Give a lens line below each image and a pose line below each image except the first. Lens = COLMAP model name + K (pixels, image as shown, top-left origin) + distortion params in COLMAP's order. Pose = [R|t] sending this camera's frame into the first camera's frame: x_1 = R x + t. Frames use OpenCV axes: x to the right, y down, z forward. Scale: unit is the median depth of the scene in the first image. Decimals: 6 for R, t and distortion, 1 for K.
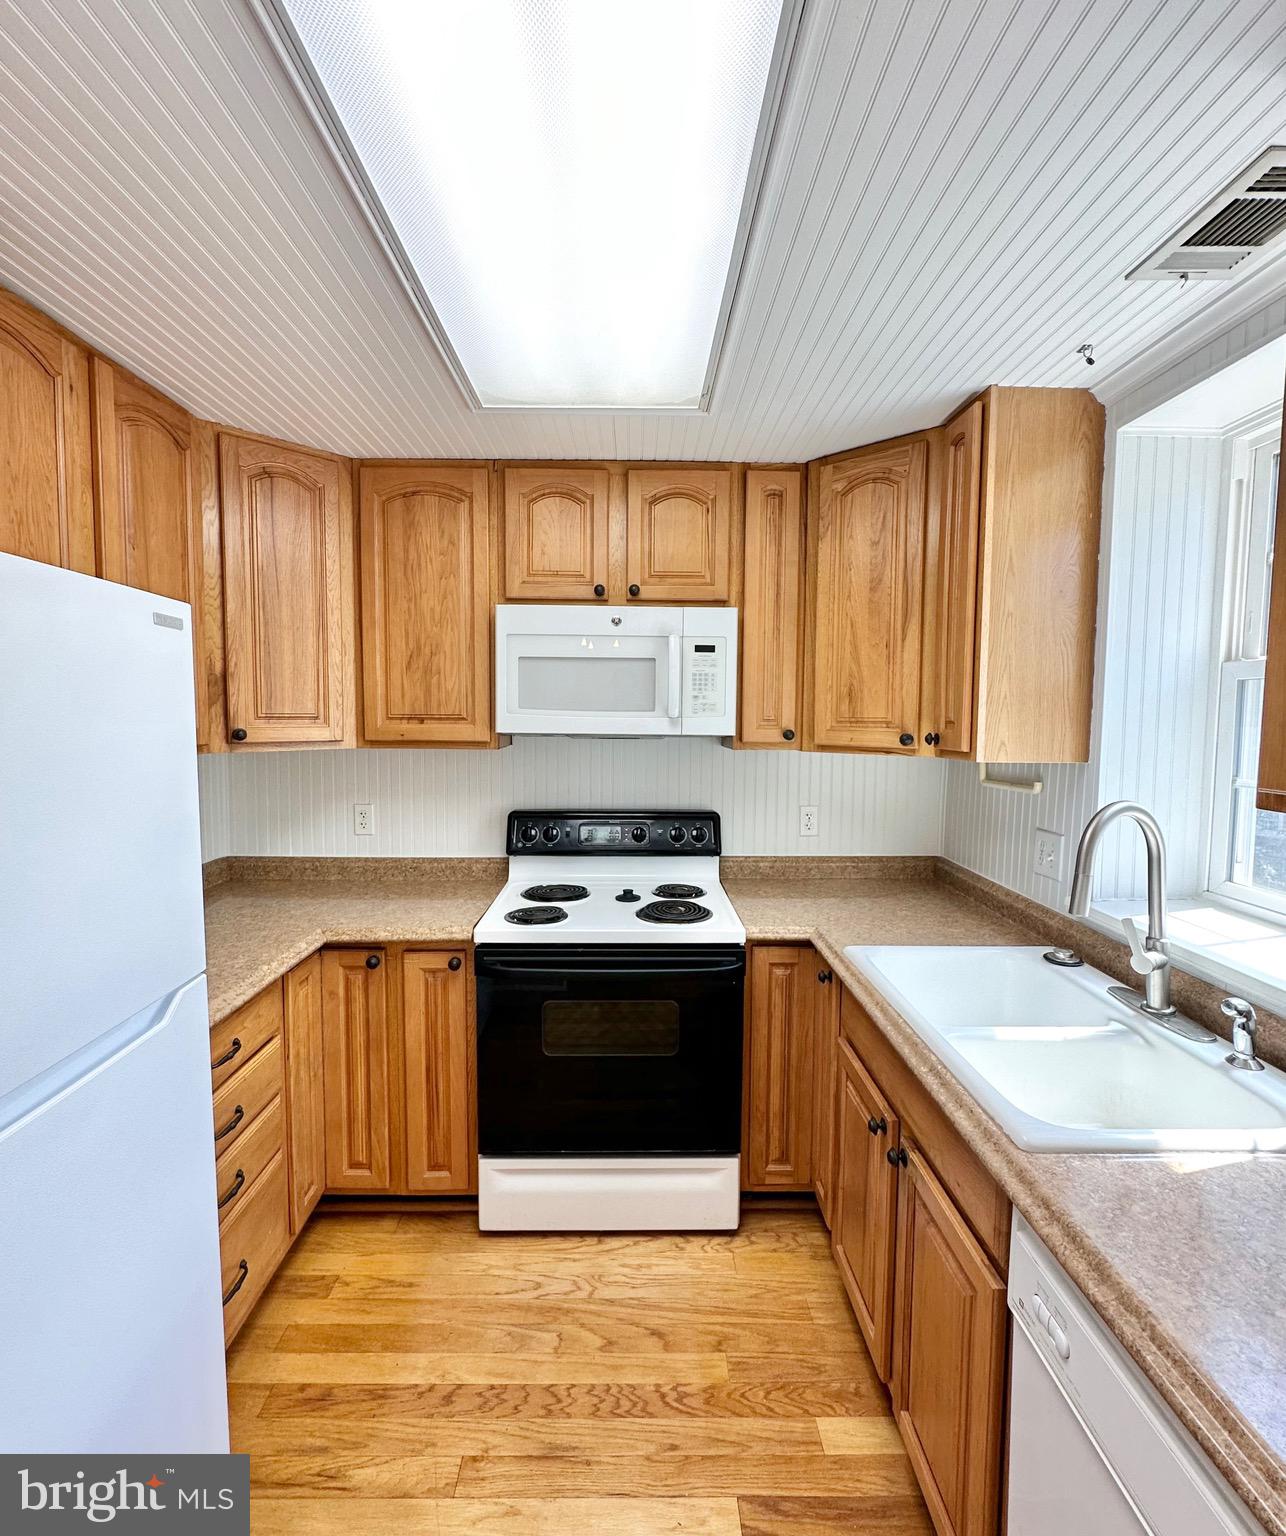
lens RADIAL K [[711.3, 0, 640.4], [0, 711.3, 764.1], [0, 0, 1]] dist [-0.000839, -0.000374]
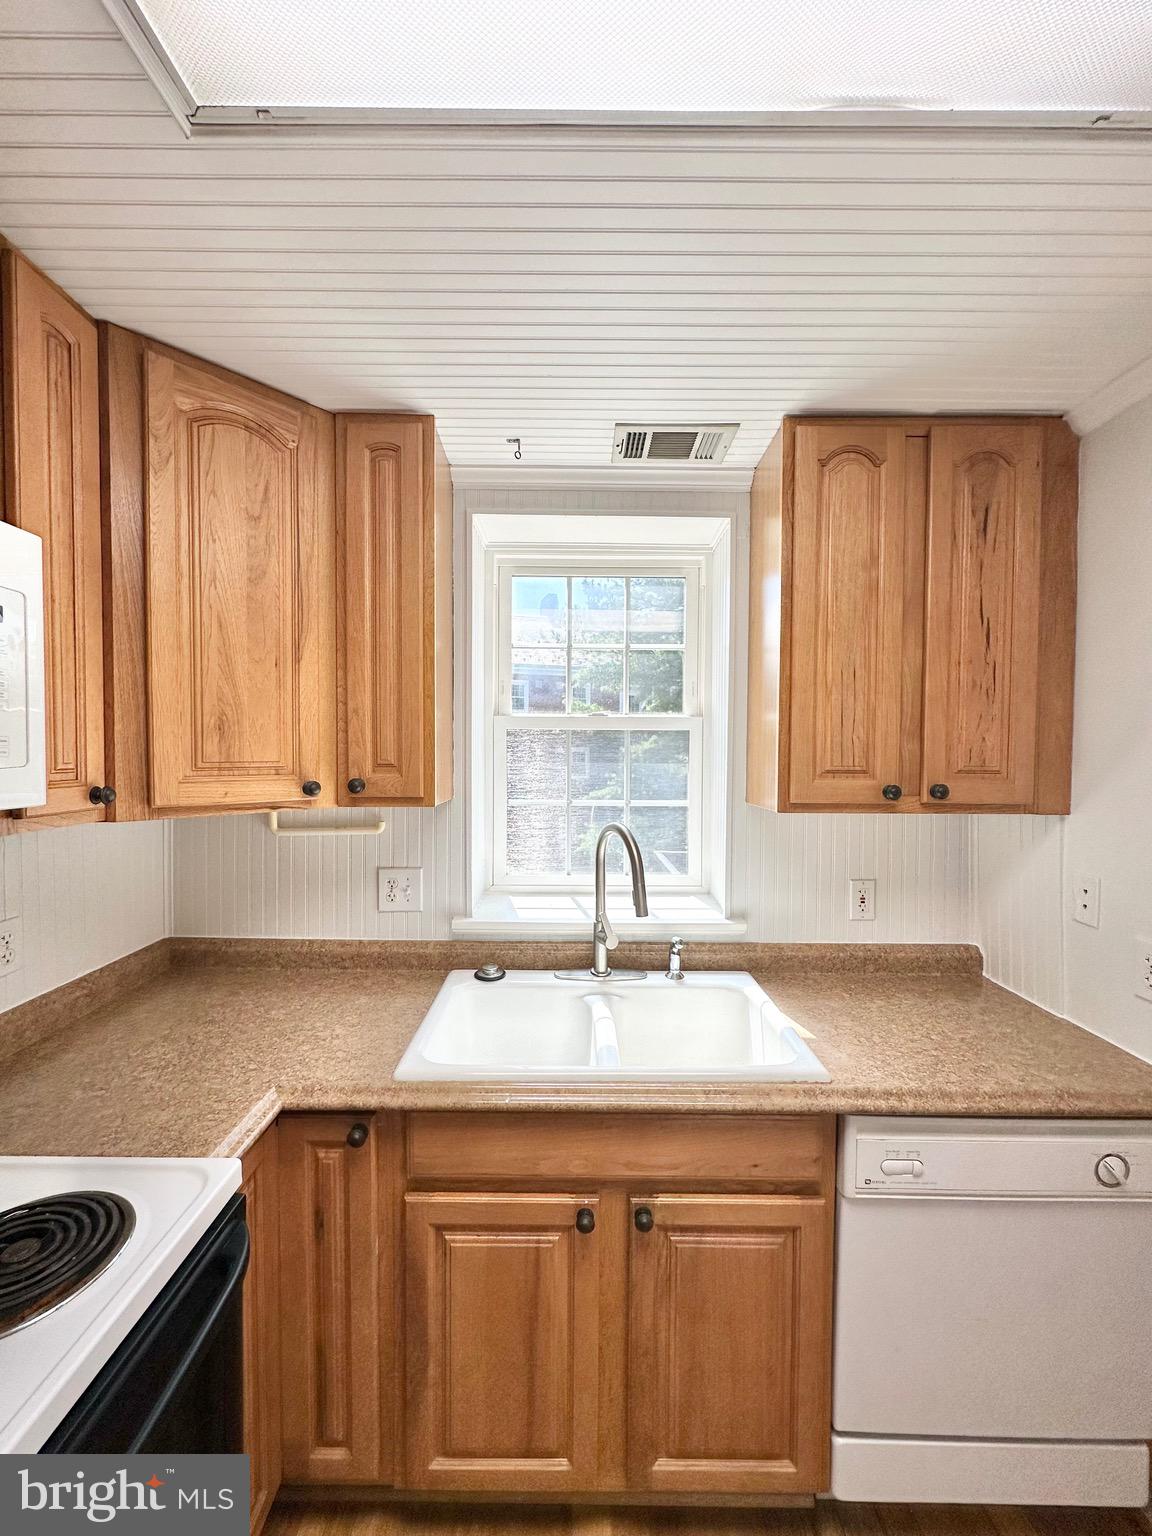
lens RADIAL K [[616.7, 0, 573.8], [0, 616.7, 768.0], [0, 0, 1]] dist [0.000489, 0.000426]
pose [[0.007924, -0.035945, 0.999322, -0.303485], [0.064019, 0.997322, 0.035365, -0.062593], [-0.997917, 0.063696, 0.010204, 0.703409]]
